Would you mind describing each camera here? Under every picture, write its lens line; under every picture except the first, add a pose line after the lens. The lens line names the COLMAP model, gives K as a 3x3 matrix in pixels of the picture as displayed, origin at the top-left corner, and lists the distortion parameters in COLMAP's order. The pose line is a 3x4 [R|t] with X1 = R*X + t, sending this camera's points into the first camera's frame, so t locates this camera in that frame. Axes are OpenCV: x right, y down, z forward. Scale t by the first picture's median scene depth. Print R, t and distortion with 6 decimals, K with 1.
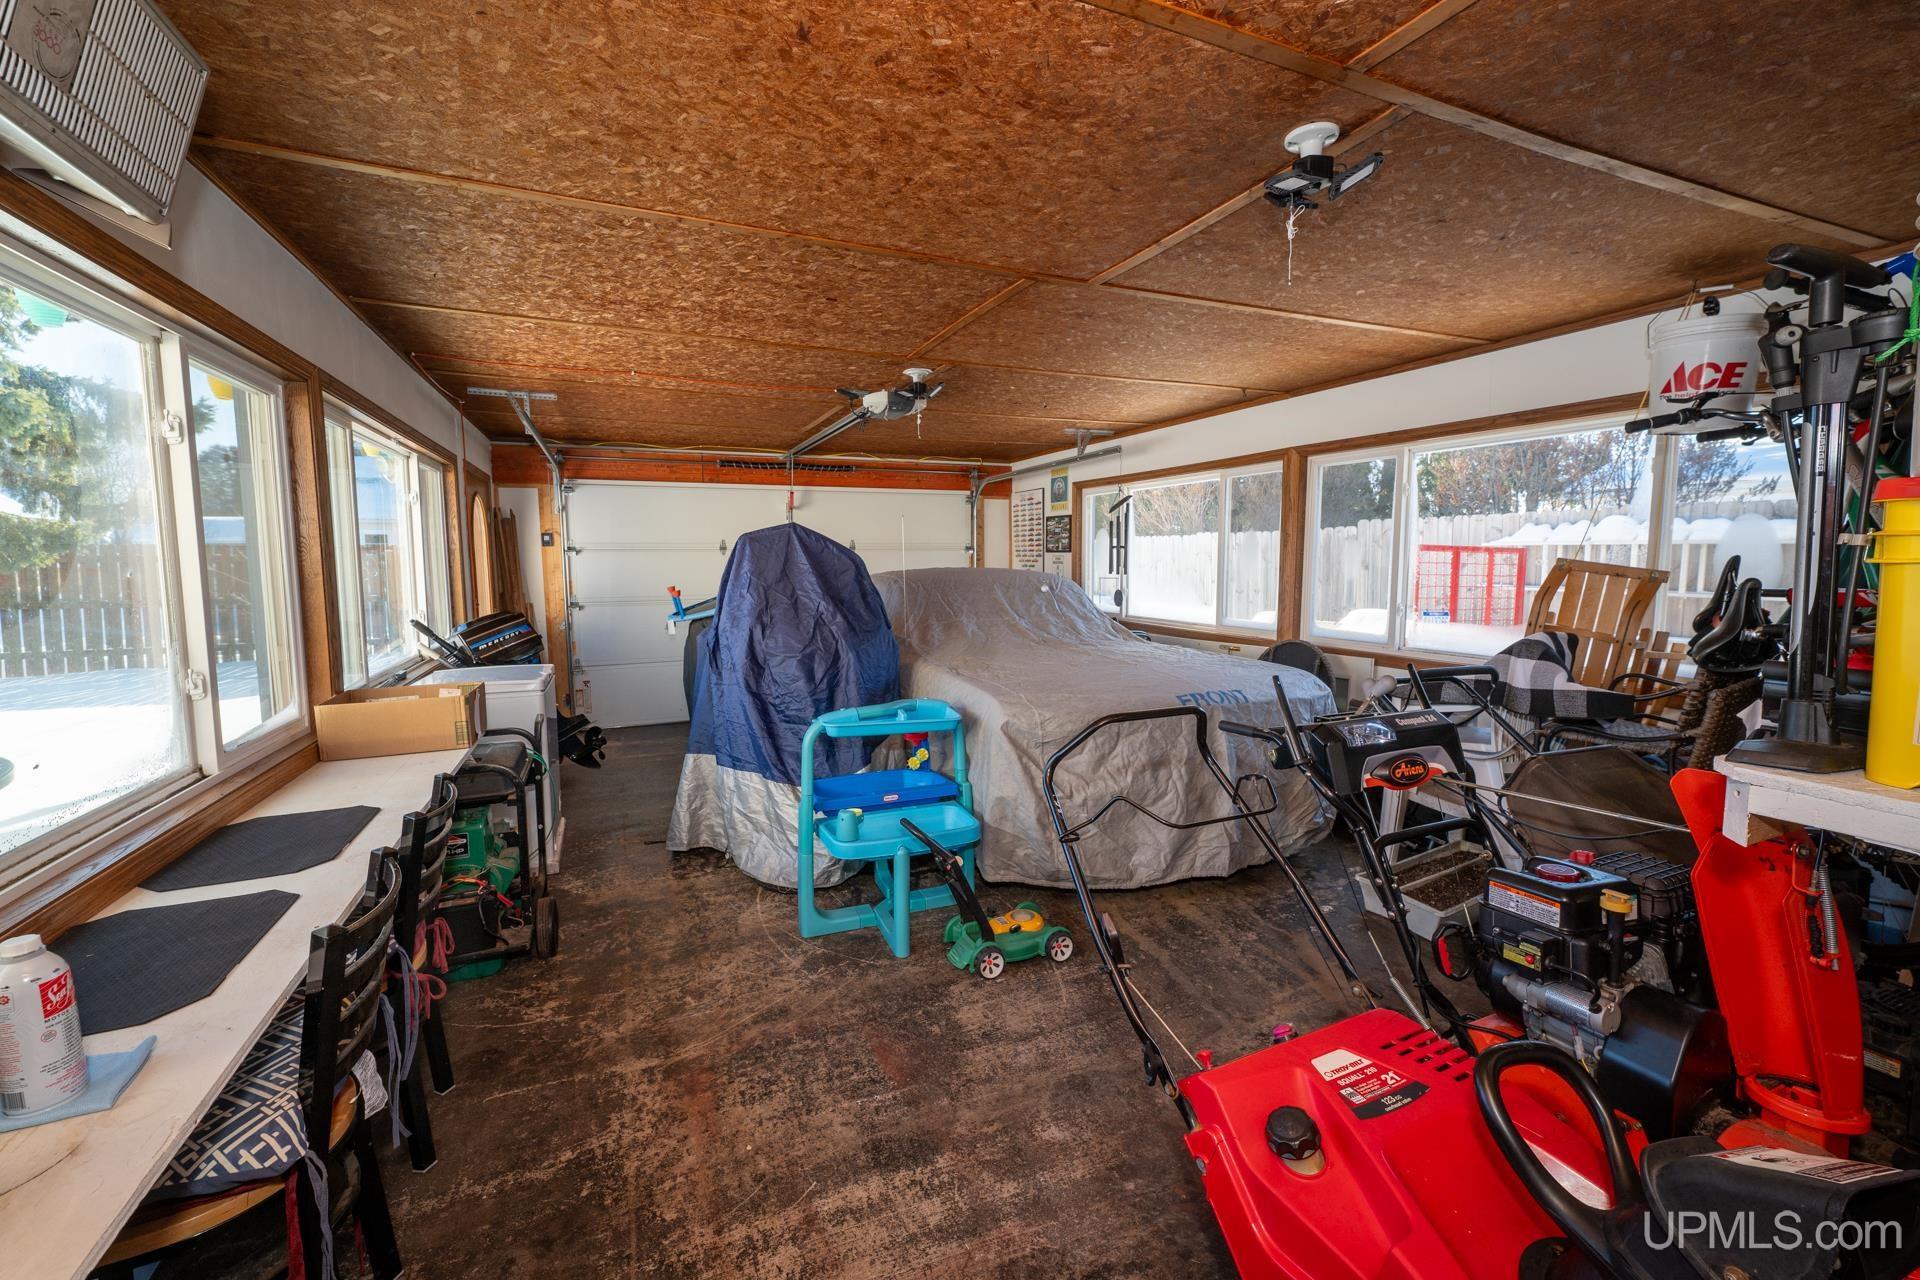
lens RADIAL K [[789.3, 0, 961.5], [0, 789.3, 629.0], [0, 0, 1]] dist [-0.001735, -0.000114]
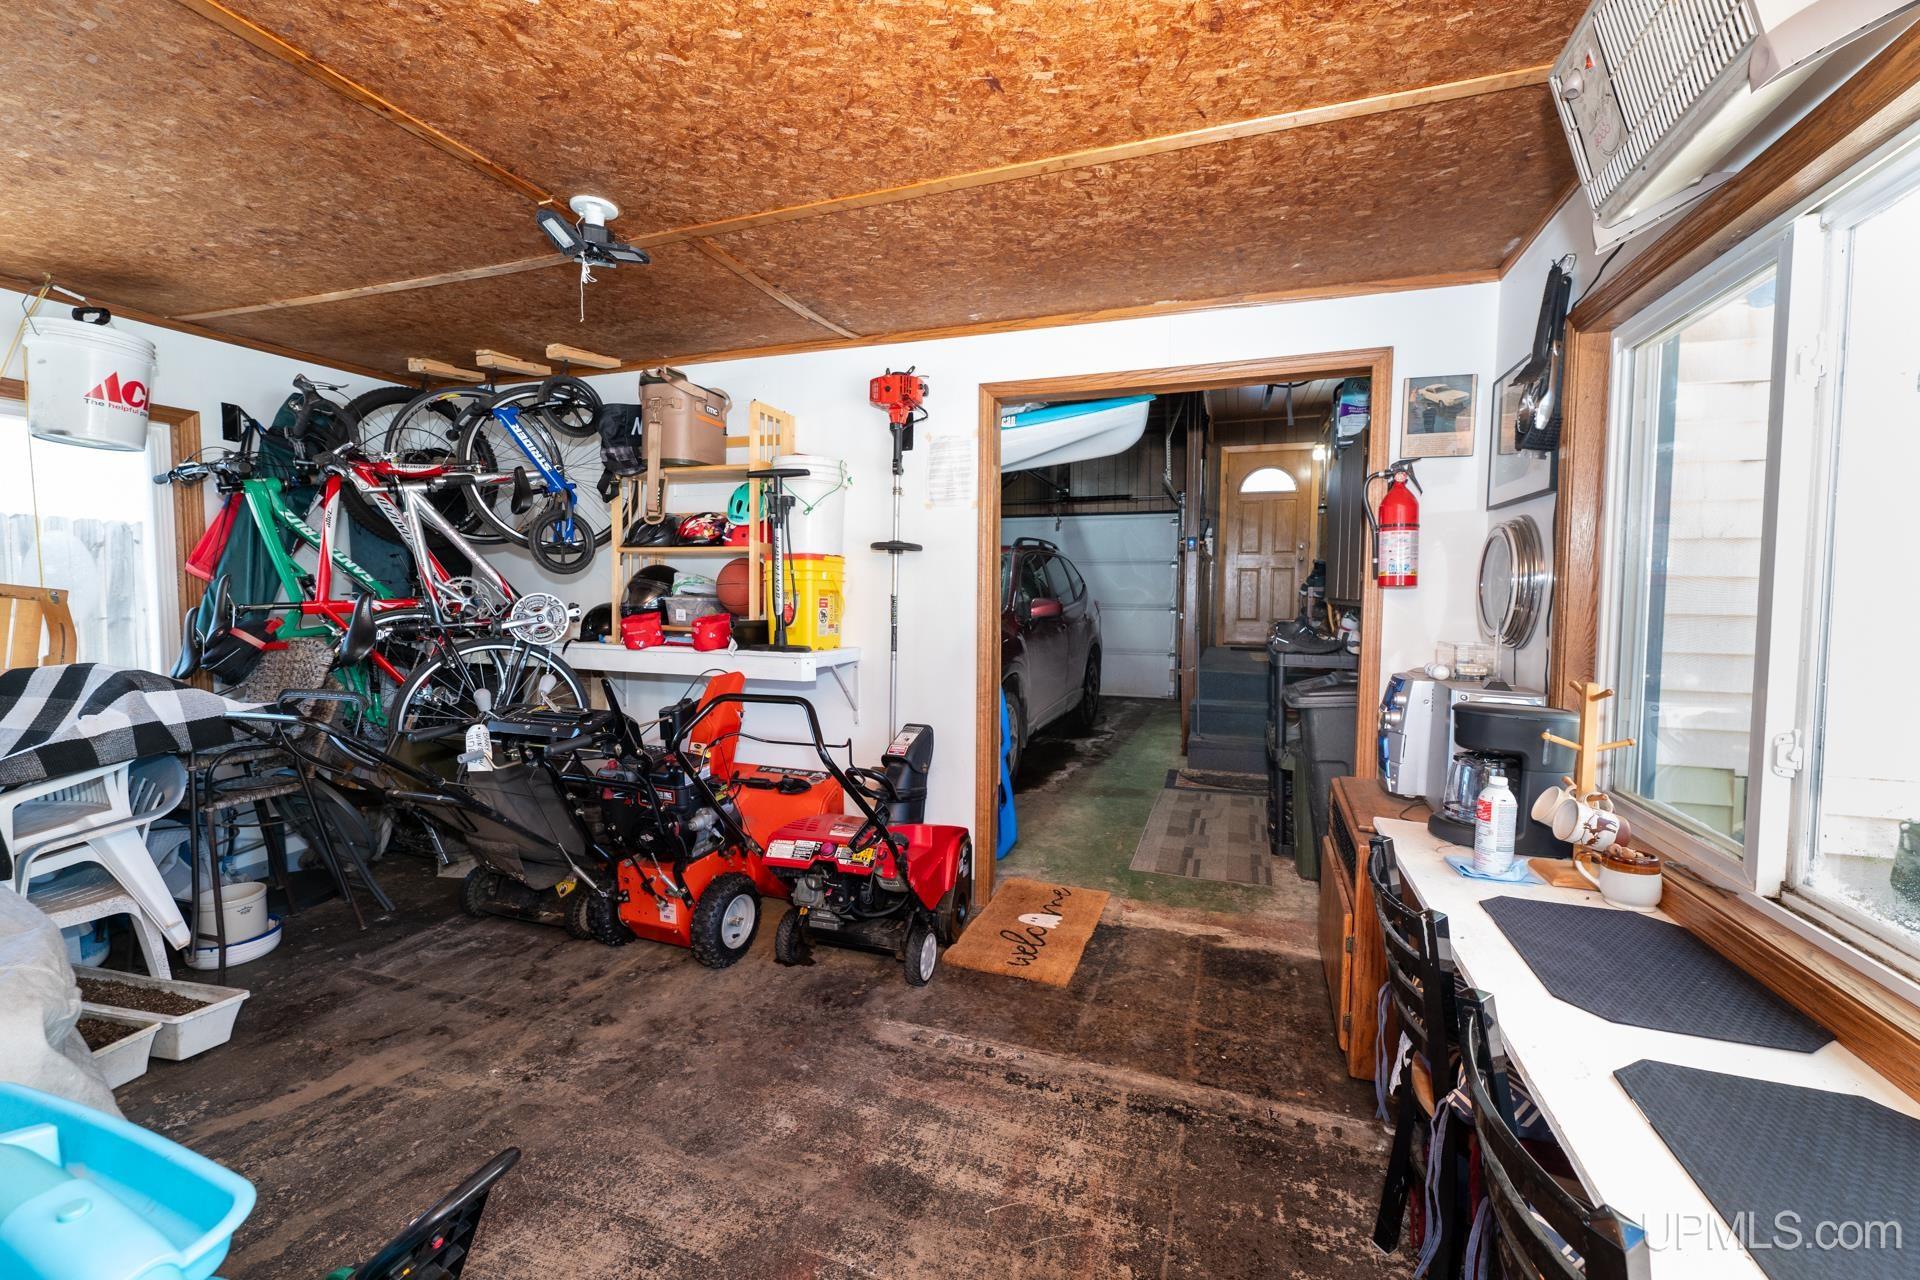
lens RADIAL K [[789.3, 0, 957.2], [0, 789.3, 635.6], [0, 0, 1]] dist [-0.001735, -0.000114]
pose [[-0.726496, -0.039011, 0.686063, -0.810282], [0.059937, 0.990985, 0.119819, -0.118614], [-0.684552, 0.128168, -0.717608, 1.657776]]
